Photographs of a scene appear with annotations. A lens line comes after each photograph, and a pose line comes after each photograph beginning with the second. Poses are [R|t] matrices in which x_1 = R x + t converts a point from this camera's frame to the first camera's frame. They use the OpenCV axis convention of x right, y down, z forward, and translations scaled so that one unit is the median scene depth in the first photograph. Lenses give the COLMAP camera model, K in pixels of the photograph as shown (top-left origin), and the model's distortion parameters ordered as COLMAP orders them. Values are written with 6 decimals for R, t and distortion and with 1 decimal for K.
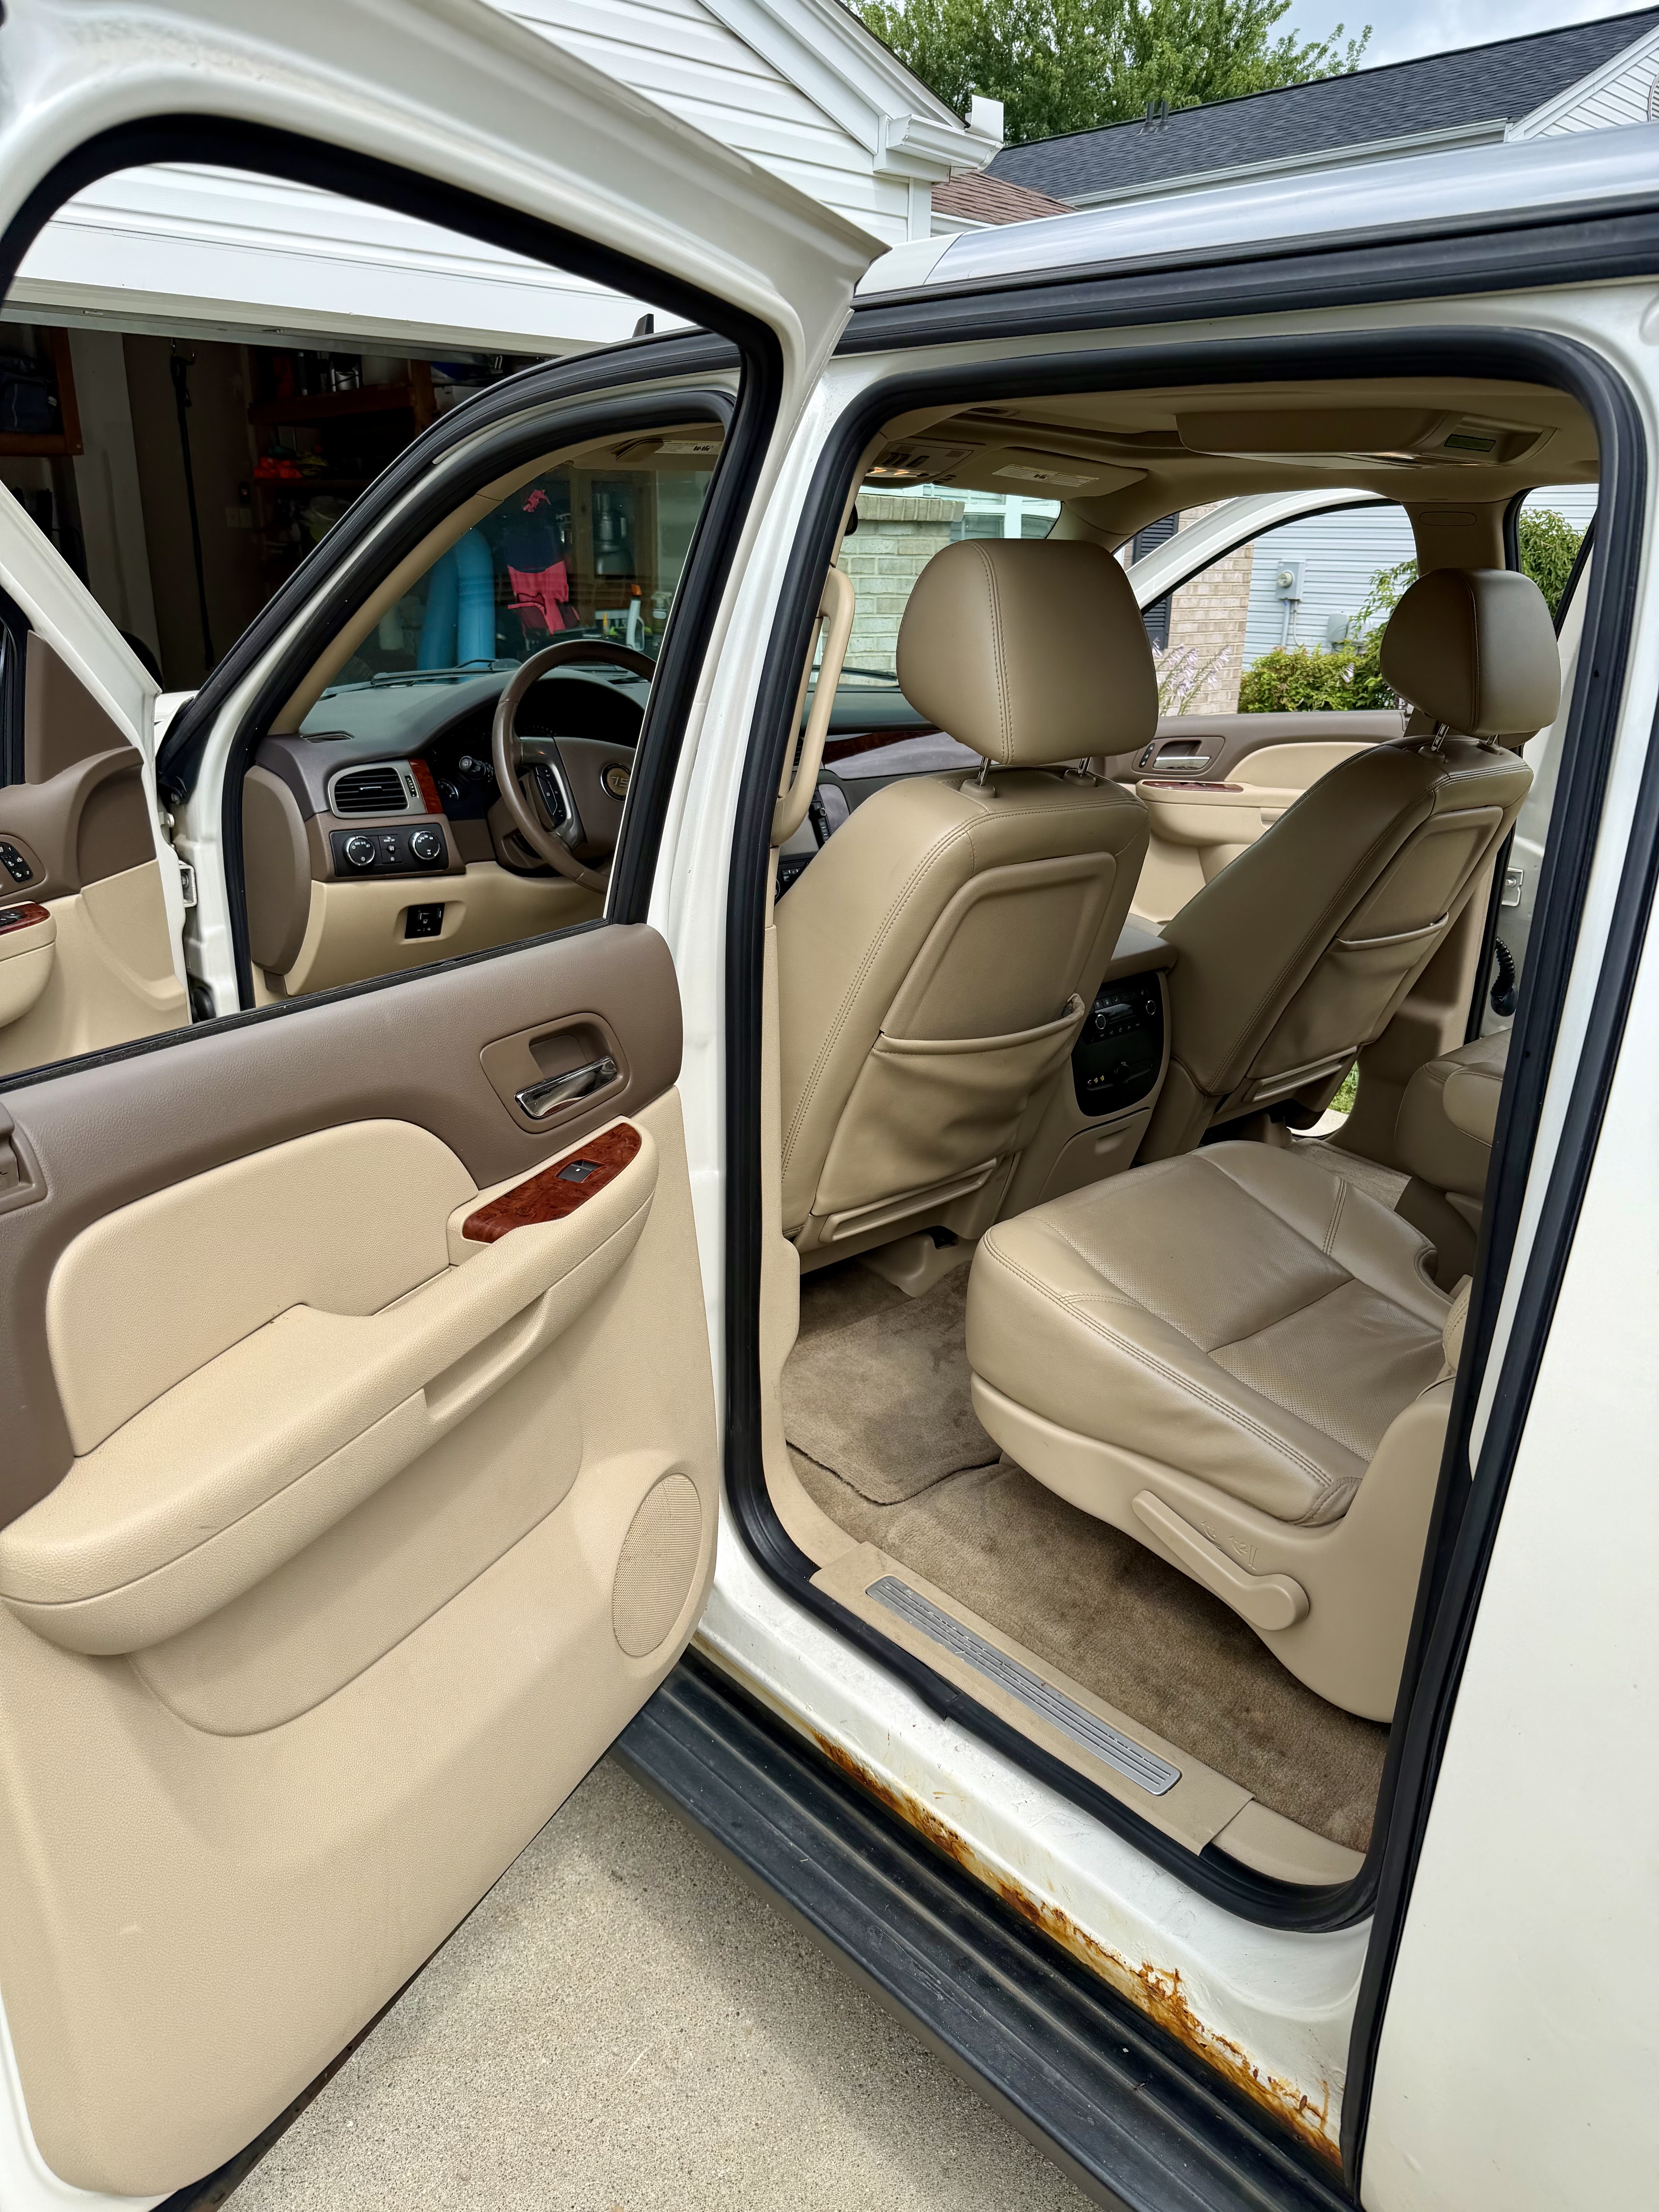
lens RADIAL K [[1575.6, 0, 786.1], [0, 1575.6, 1146.1], [0, 0, 1]] dist [0.069848, -0.057048]
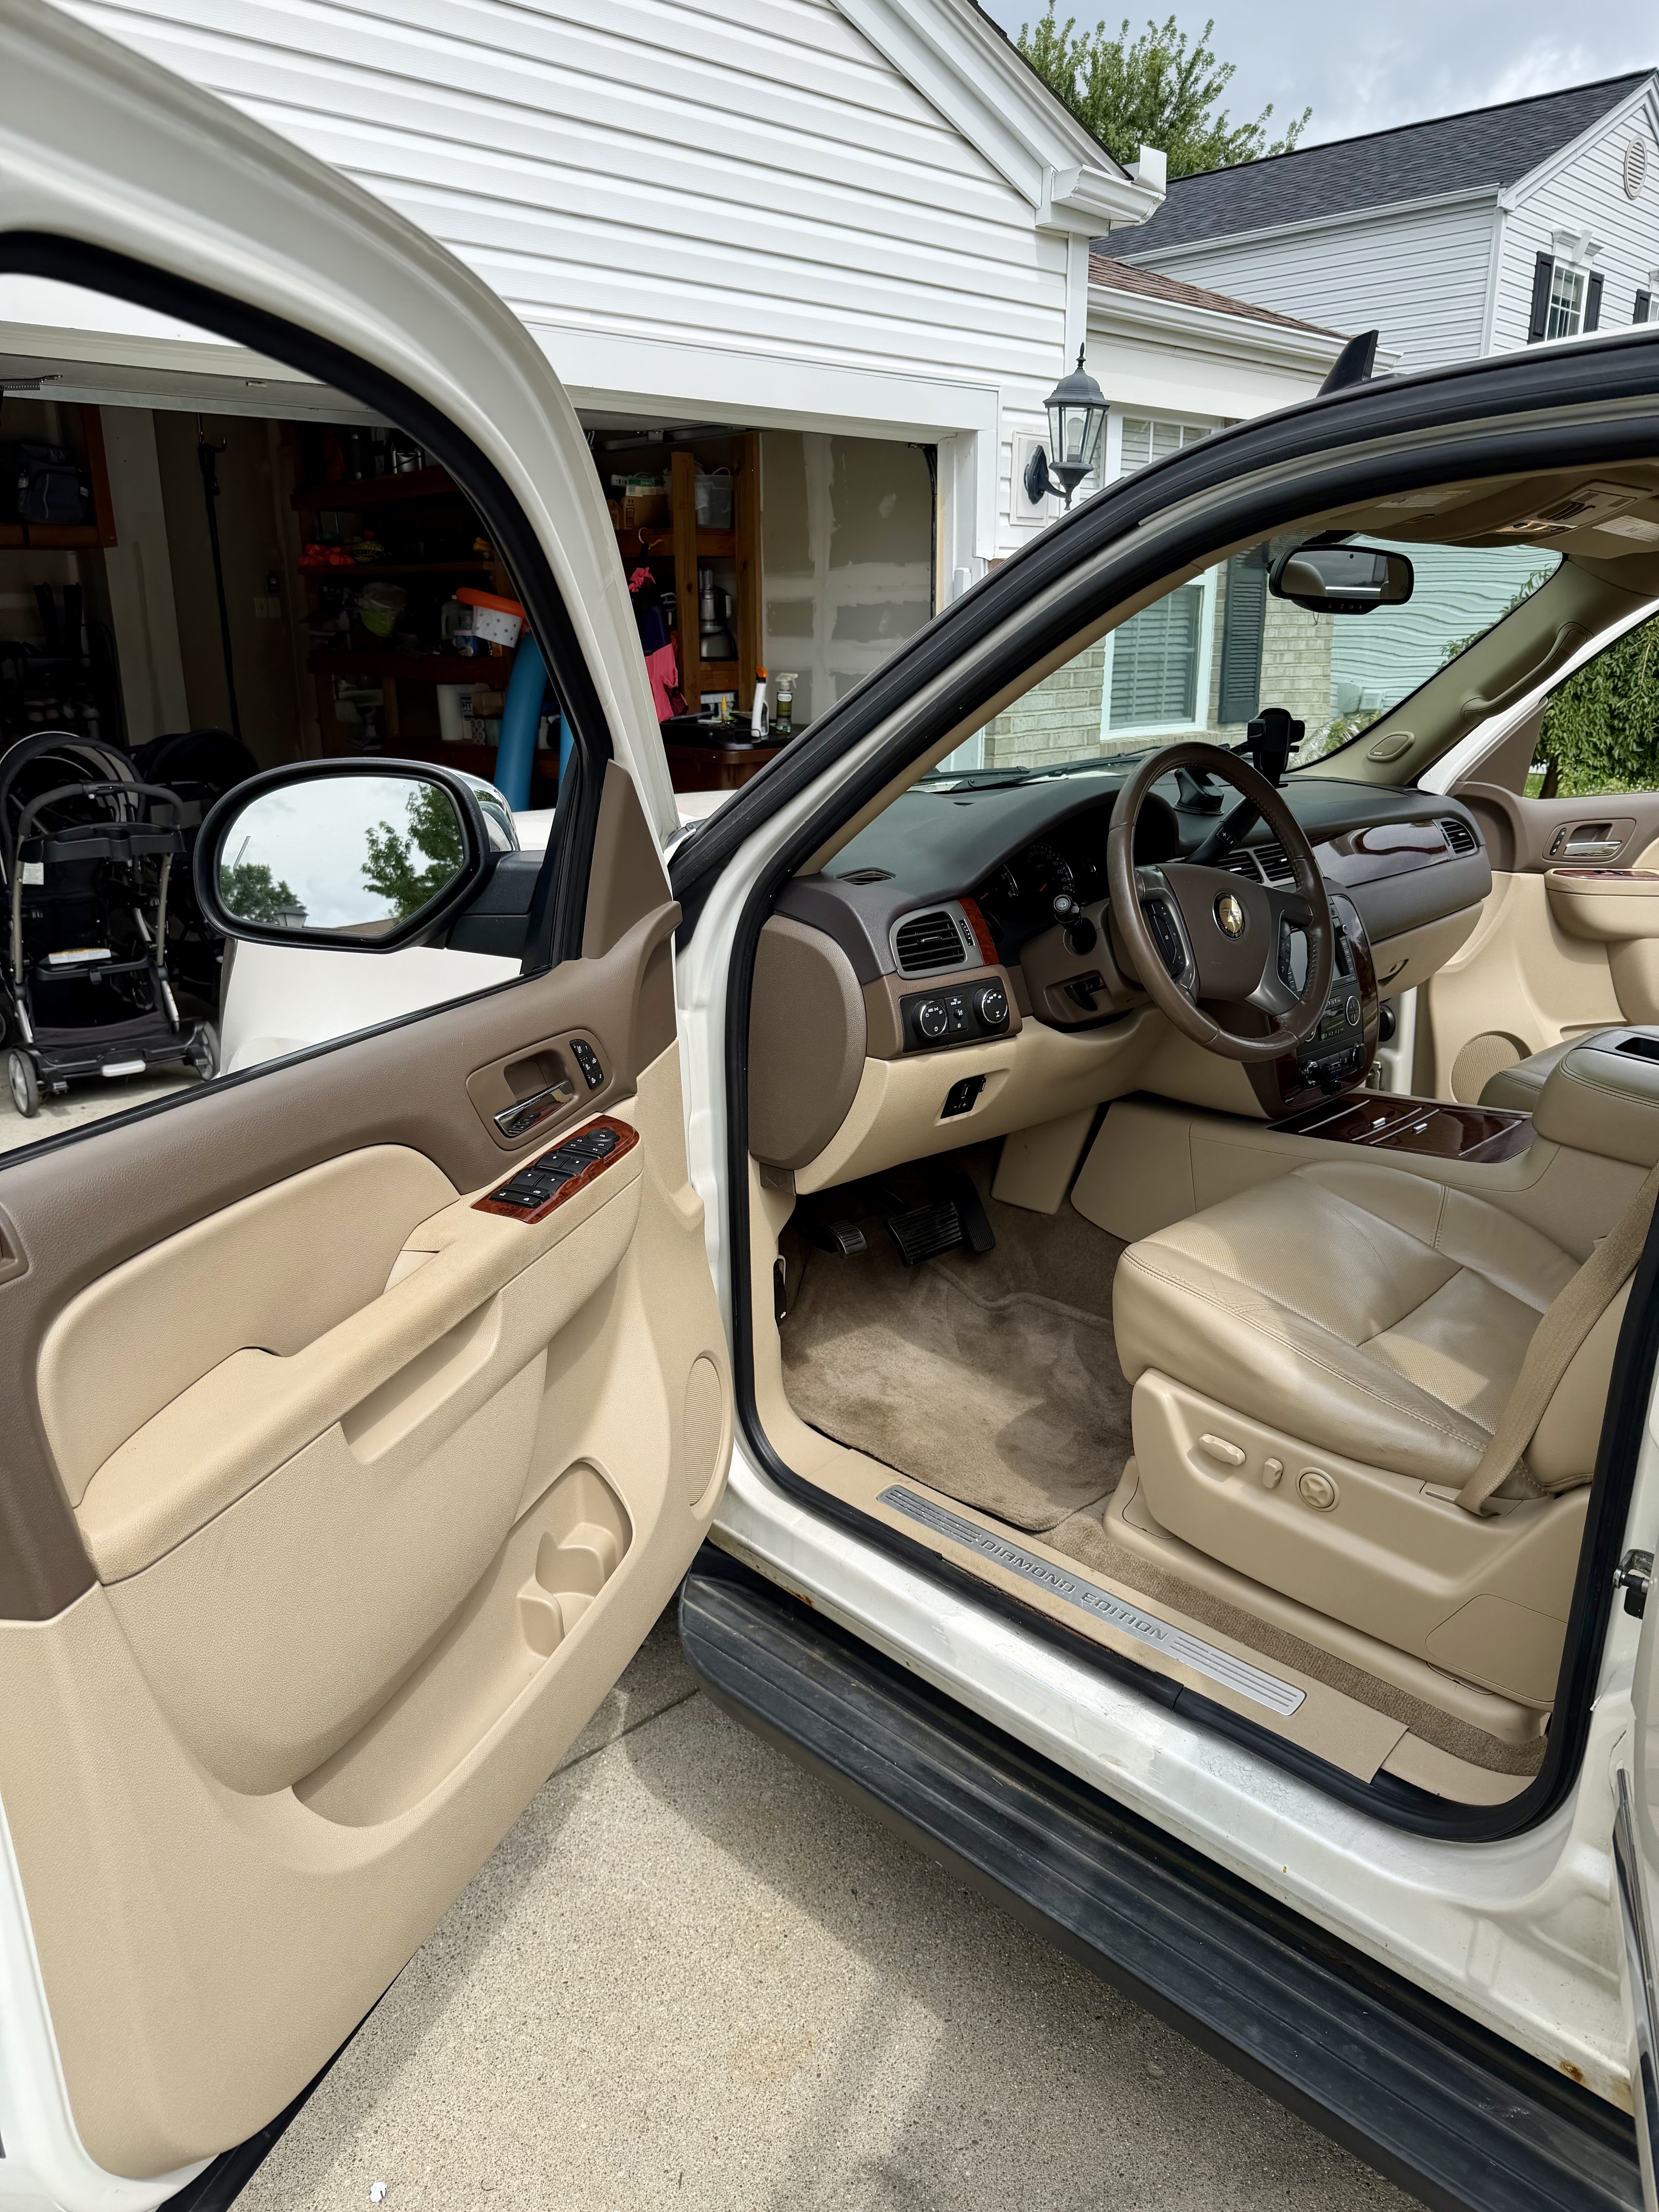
lens RADIAL K [[1575.6, 0, 786.1], [0, 1575.6, 1146.1], [0, 0, 1]] dist [0.069848, -0.057048]
pose [[0.998261, -0.040413, 0.042928, -0.150878], [0.042120, 0.998326, -0.039640, -0.037963], [-0.041254, 0.041379, 0.998291, 0.089099]]
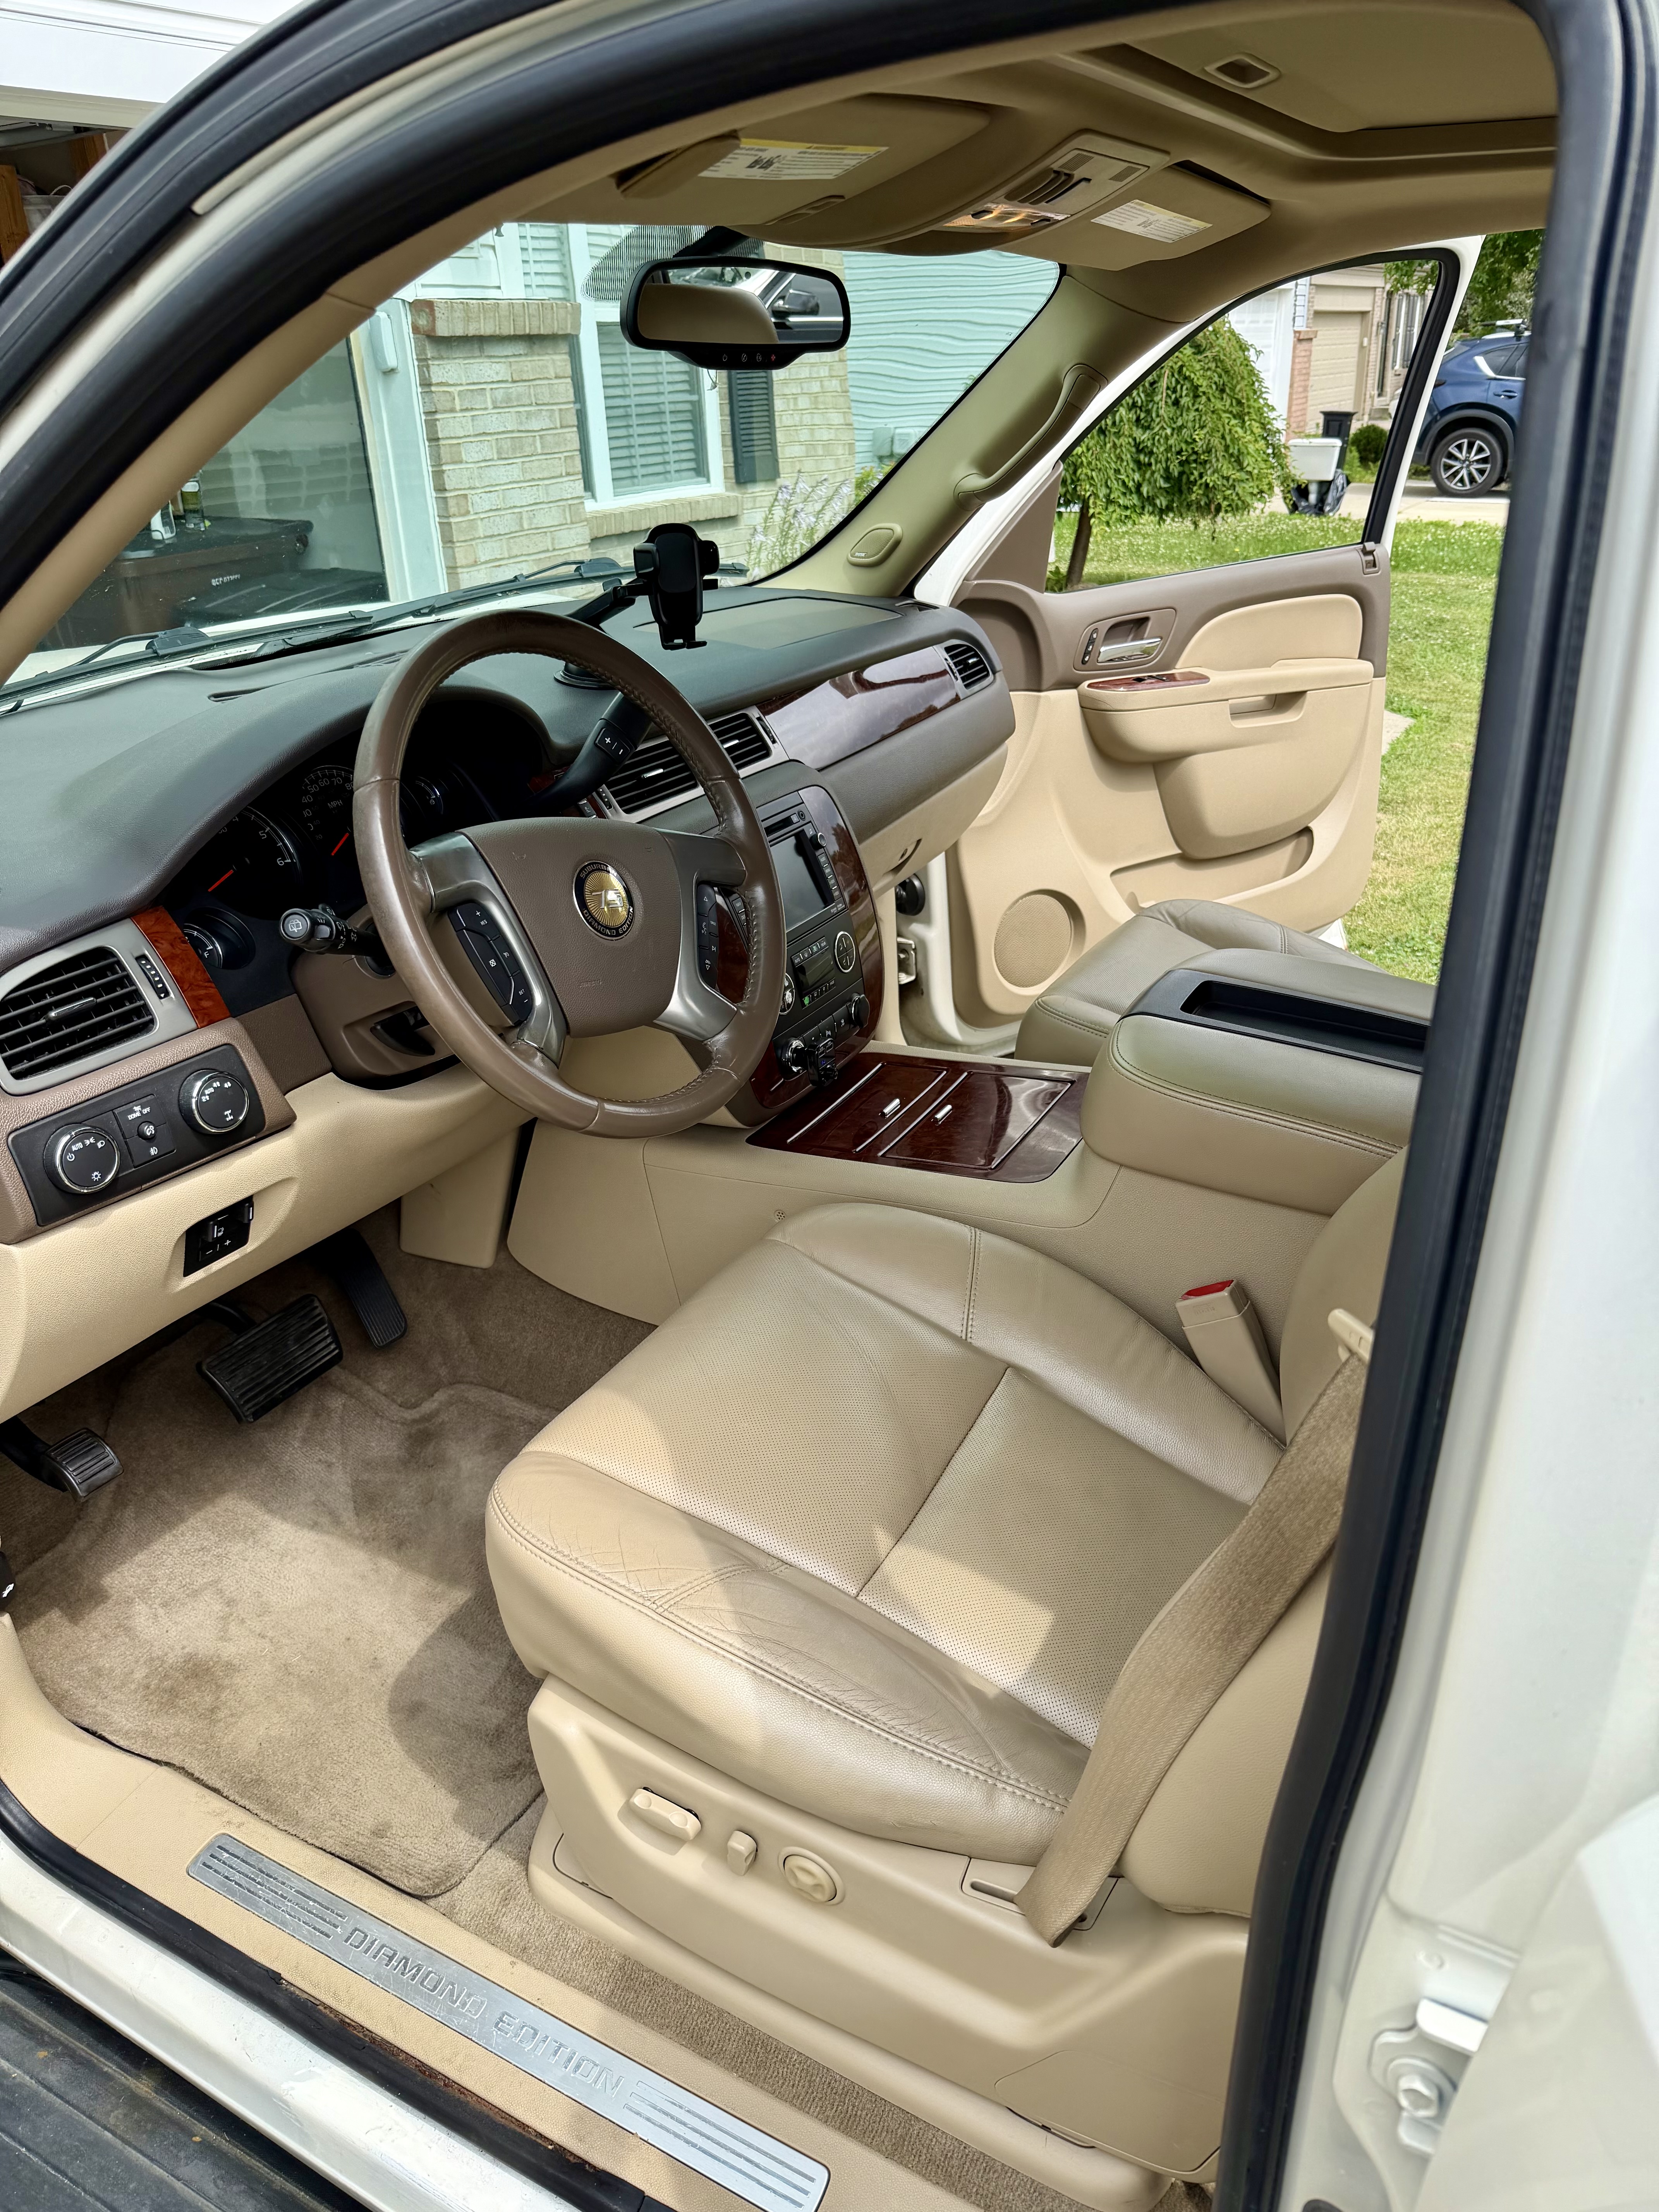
lens RADIAL K [[1575.6, 0, 786.1], [0, 1575.6, 1146.1], [0, 0, 1]] dist [0.069848, -0.057048]
pose [[0.947823, -0.192703, 0.253962, -0.078219], [0.166673, 0.978619, 0.120517, -0.084168], [-0.271756, -0.071900, 0.959676, 0.209128]]
